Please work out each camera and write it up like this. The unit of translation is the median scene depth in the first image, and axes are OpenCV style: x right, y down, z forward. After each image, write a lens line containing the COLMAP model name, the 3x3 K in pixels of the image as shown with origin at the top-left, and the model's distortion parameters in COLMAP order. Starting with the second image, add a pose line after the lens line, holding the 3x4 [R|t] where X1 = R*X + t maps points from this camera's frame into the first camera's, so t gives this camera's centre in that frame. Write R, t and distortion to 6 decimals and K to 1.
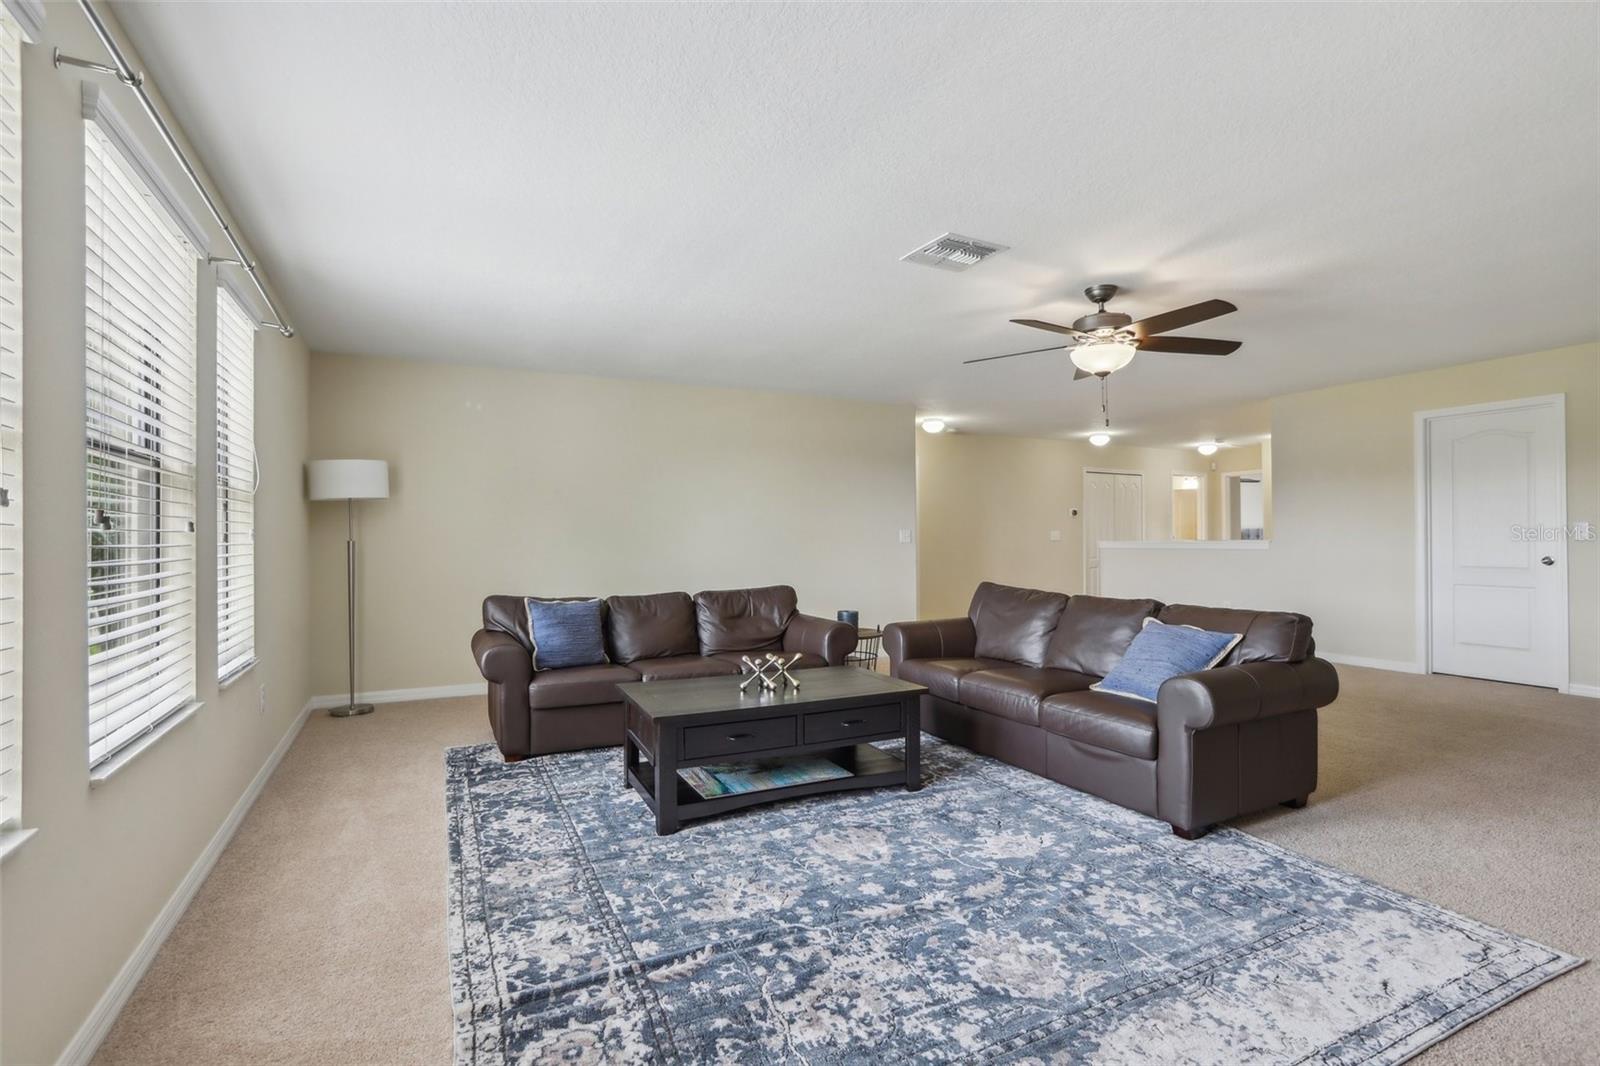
lens RADIAL K [[733.7, 0, 822.2], [0, 733.7, 529.3], [0, 0, 1]] dist [-0.033557, 0.019052]
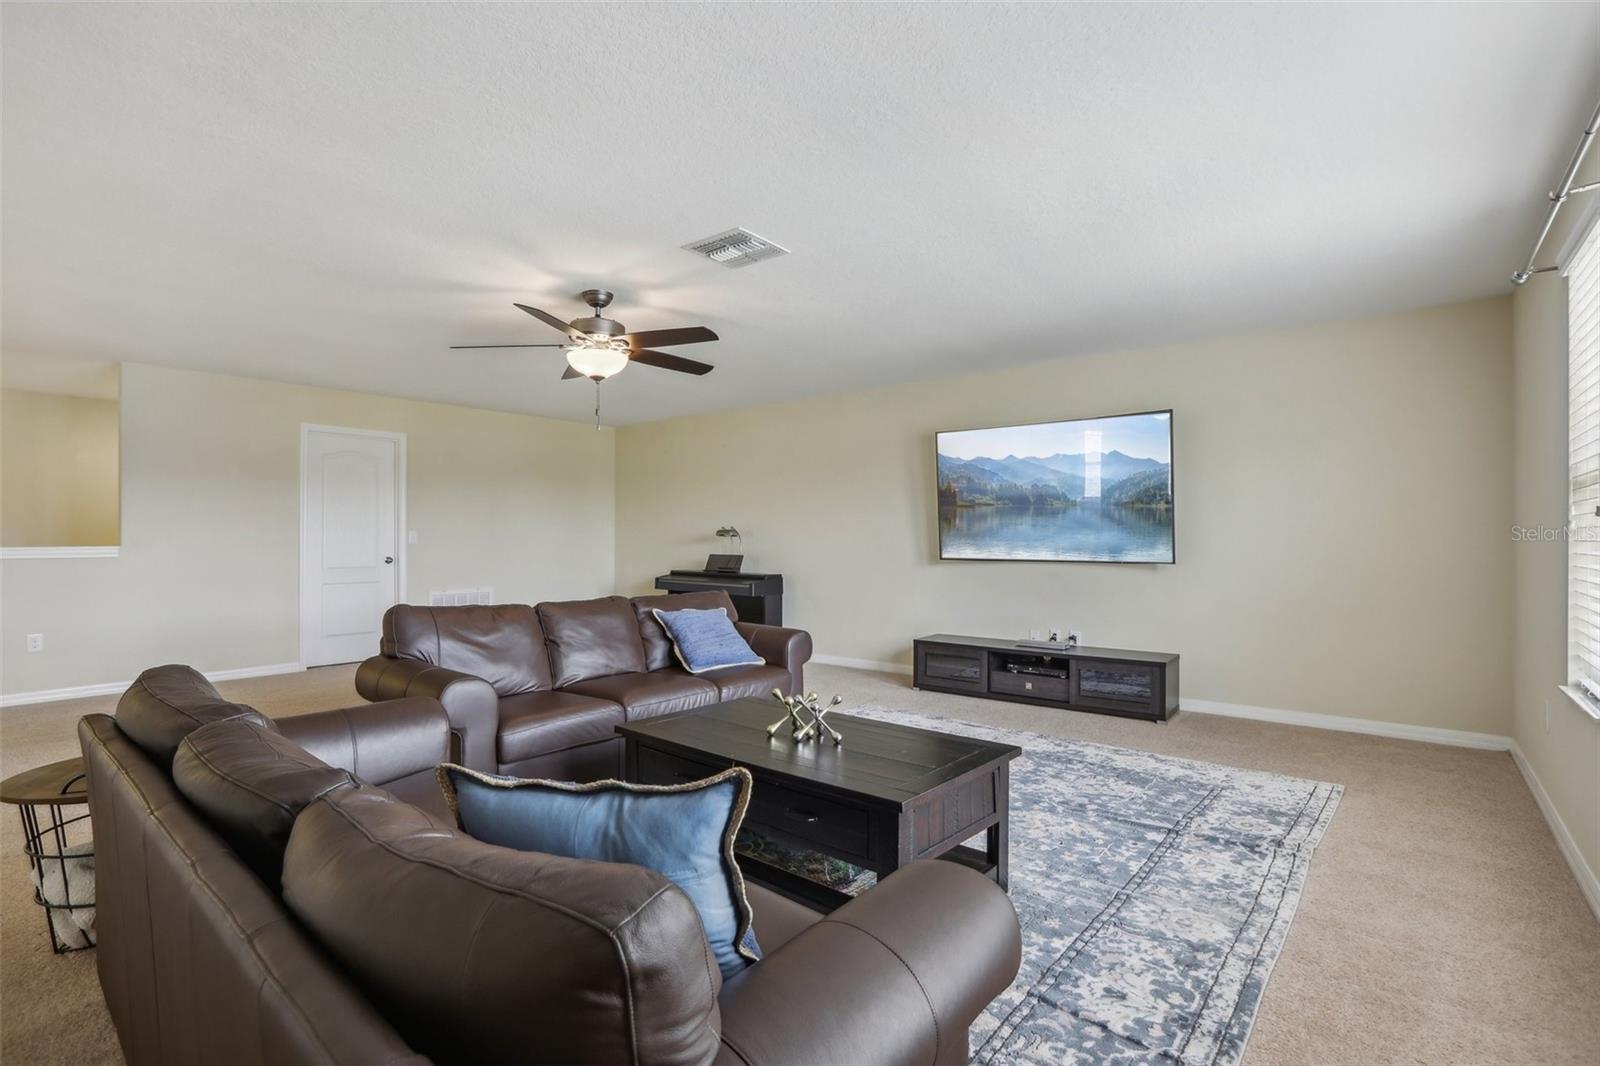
lens RADIAL K [[753.5, 0, 776.4], [0, 753.5, 538.6], [0, 0, 1]] dist [-0.042942, 0.019580]
pose [[-0.359492, 0.009086, 0.933104, -1.081642], [-0.013475, 0.999798, -0.014927, 0.035798], [-0.933051, -0.017940, -0.359296, 1.814656]]
